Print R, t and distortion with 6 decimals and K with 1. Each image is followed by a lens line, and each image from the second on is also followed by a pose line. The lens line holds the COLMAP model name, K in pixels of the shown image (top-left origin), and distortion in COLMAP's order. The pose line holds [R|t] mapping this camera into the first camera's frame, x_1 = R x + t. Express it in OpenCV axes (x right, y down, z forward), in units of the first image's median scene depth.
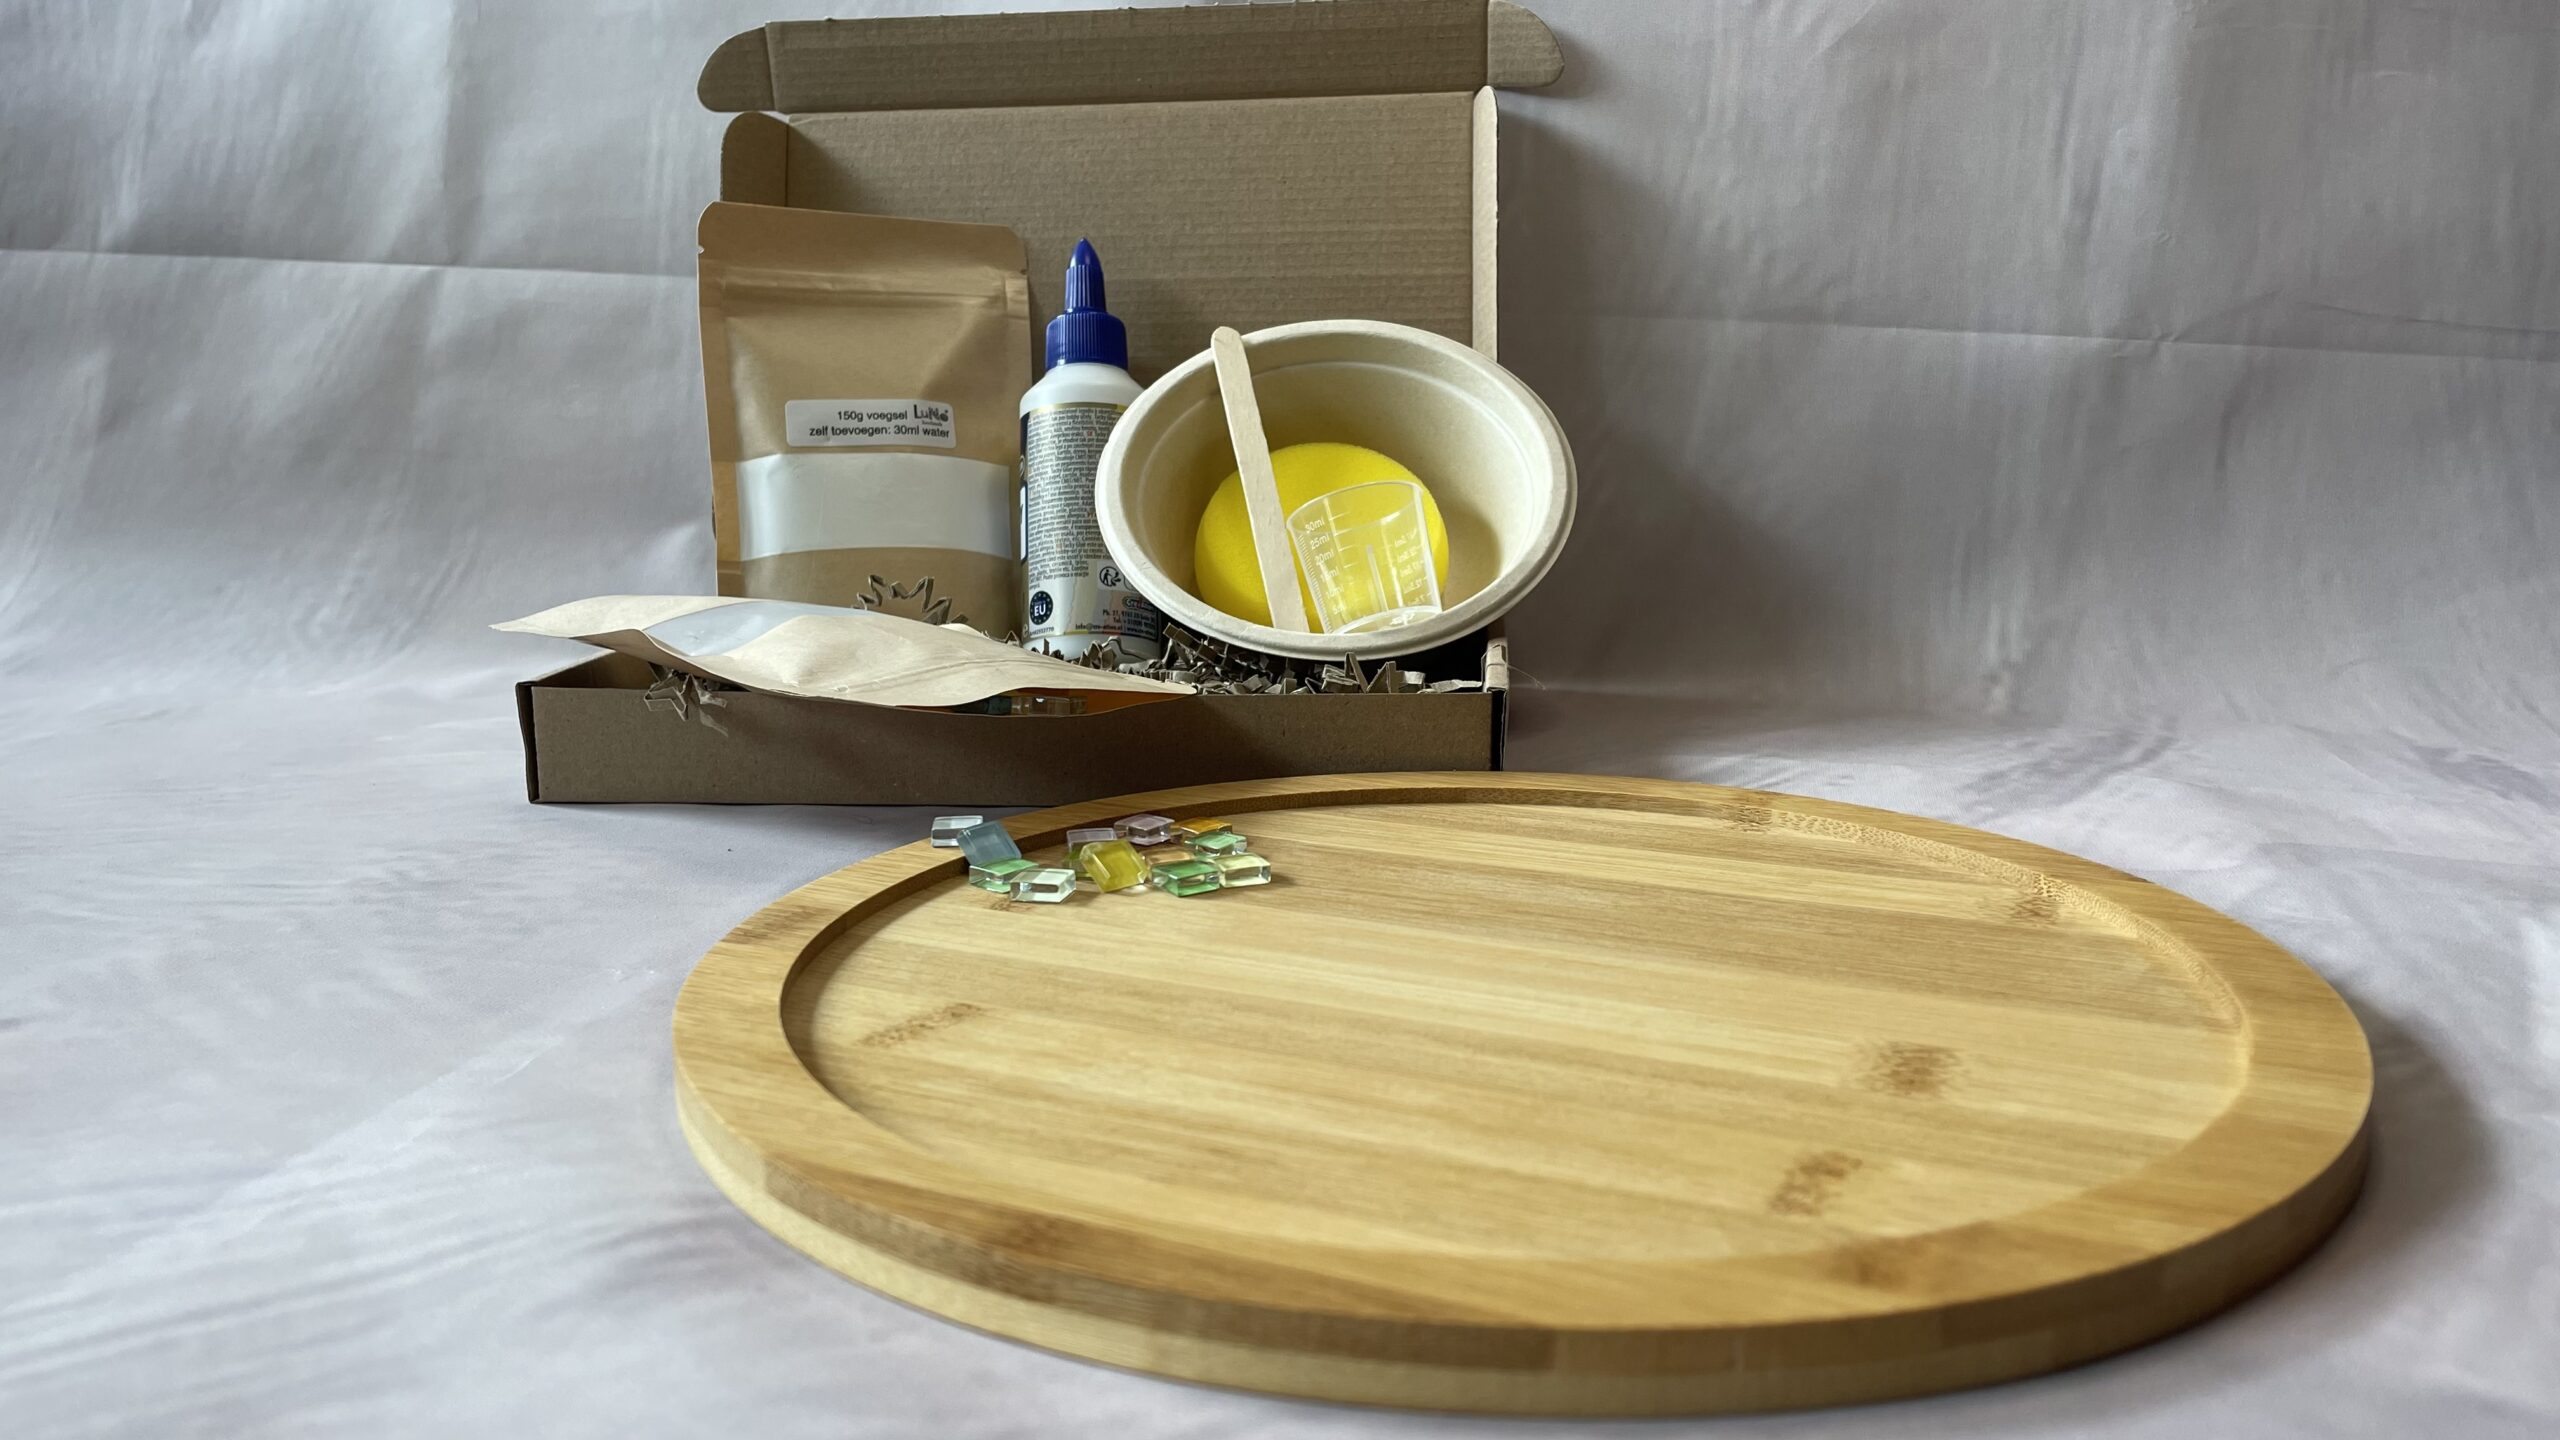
lens RADIAL K [[2017.8, 0, 1258.9], [0, 2017.8, 689.6], [0, 0, 1]] dist [0.056446, -0.119337]
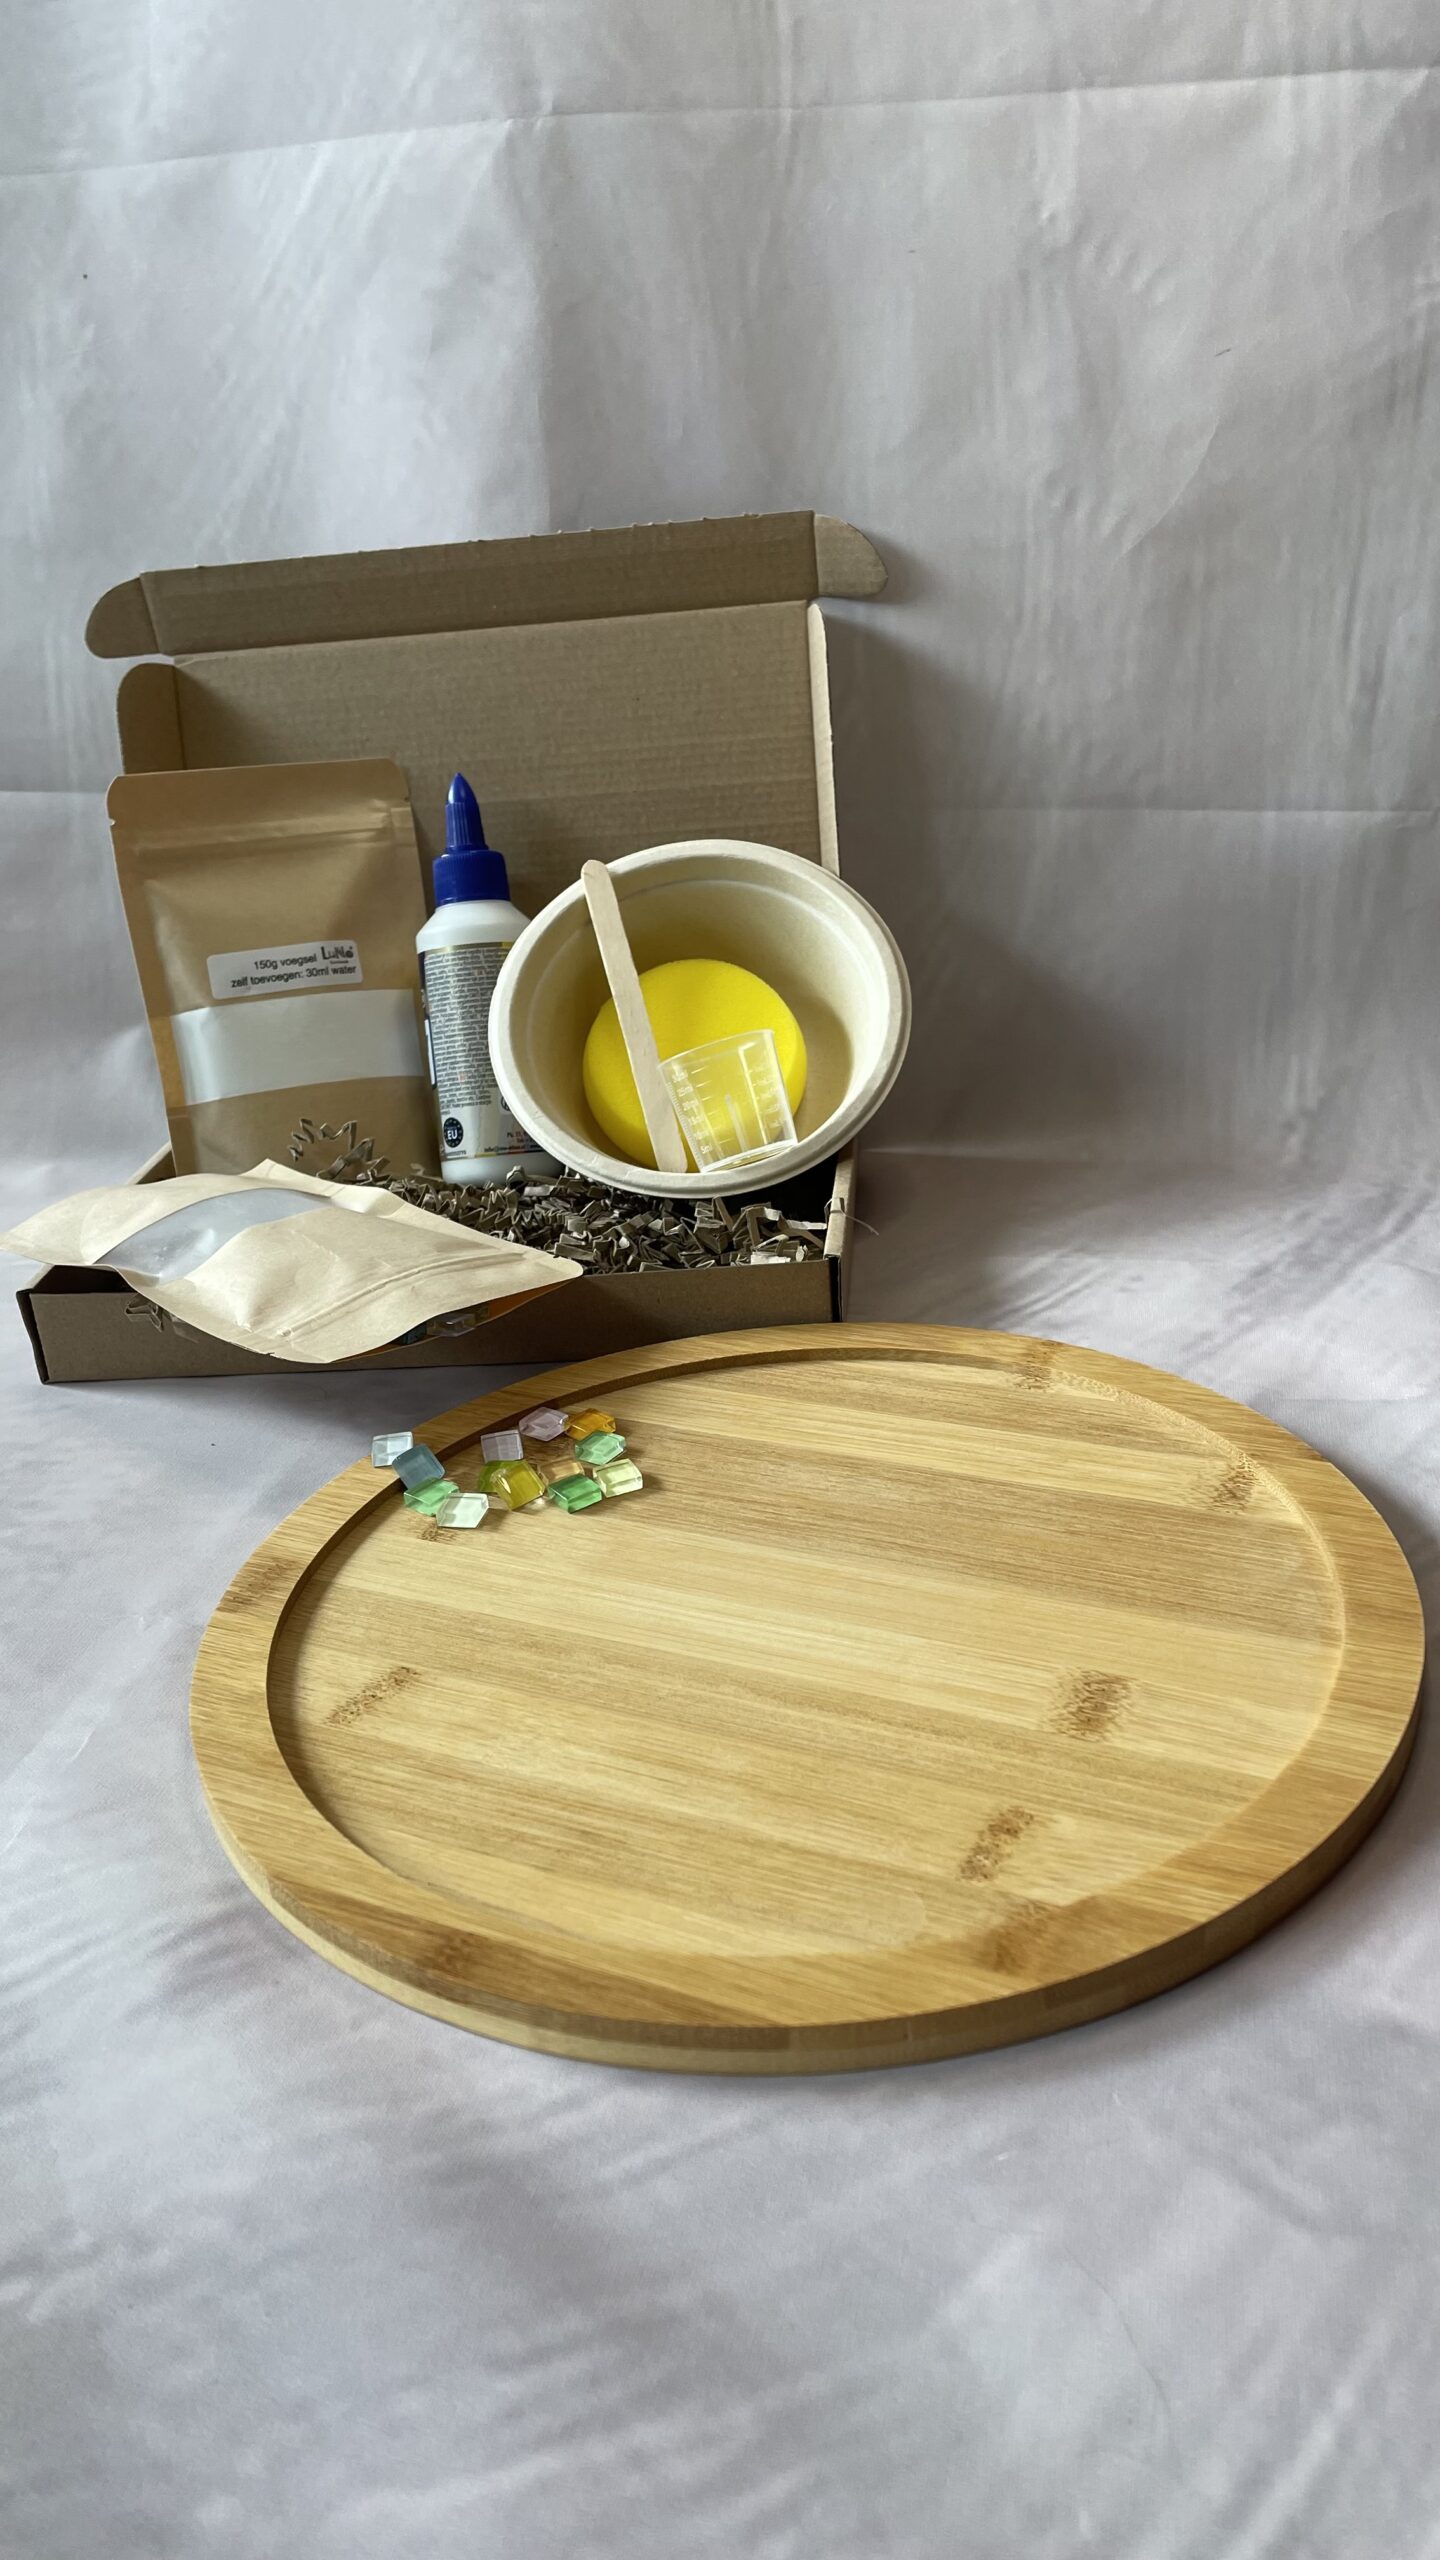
lens RADIAL K [[2017.8, 0, 720.0], [0, 2017.8, 1280.0], [0, 0, 1]] dist [0.056446, -0.119337]
pose [[0.997115, -0.073612, -0.018531, 0.087554], [0.075898, 0.970878, 0.227234, -0.315460], [0.001264, -0.227985, 0.973664, -0.199655]]
